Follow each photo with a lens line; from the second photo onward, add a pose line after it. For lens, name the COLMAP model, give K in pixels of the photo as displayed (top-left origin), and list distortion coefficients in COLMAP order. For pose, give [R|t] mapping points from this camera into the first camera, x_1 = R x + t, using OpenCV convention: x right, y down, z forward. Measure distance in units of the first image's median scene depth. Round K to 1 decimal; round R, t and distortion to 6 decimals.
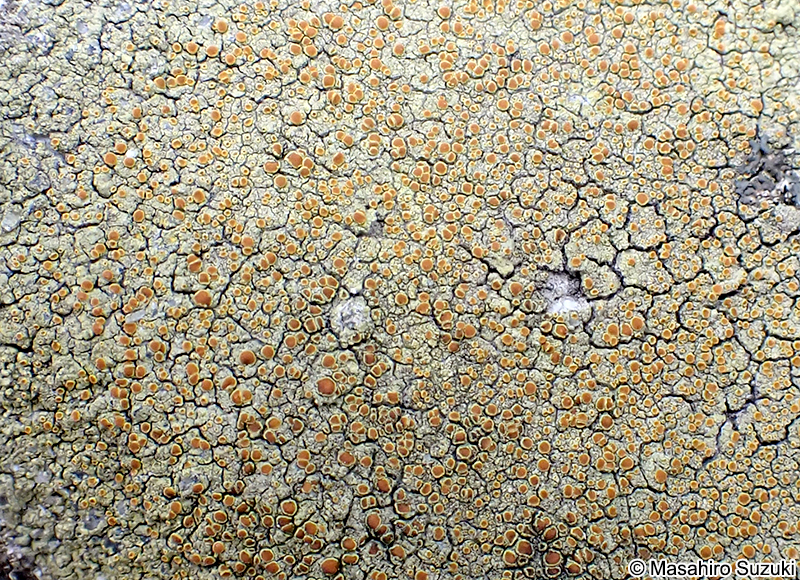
lens RADIAL K [[729.8, 0, 402.6], [0, 729.8, 293.4], [0, 0, 1]] dist [0.006625, 0.000000]
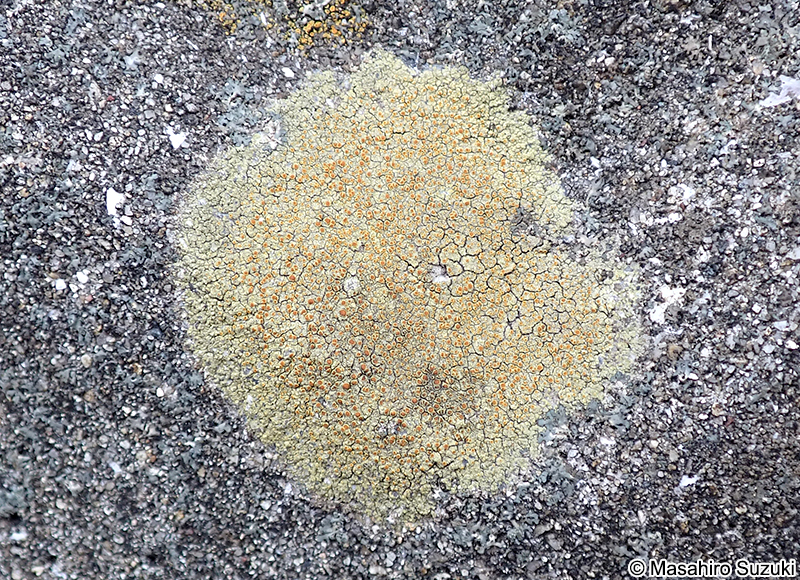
lens RADIAL K [[729.8, 0, 400.6], [0, 729.8, 287.8], [0, 0, 1]] dist [0.006625, 0.000000]
pose [[0.996772, -0.020341, 0.077661, -0.097853], [0.022946, 0.999199, -0.032798, 0.125528], [-0.076932, 0.034474, 0.996440, -1.438083]]
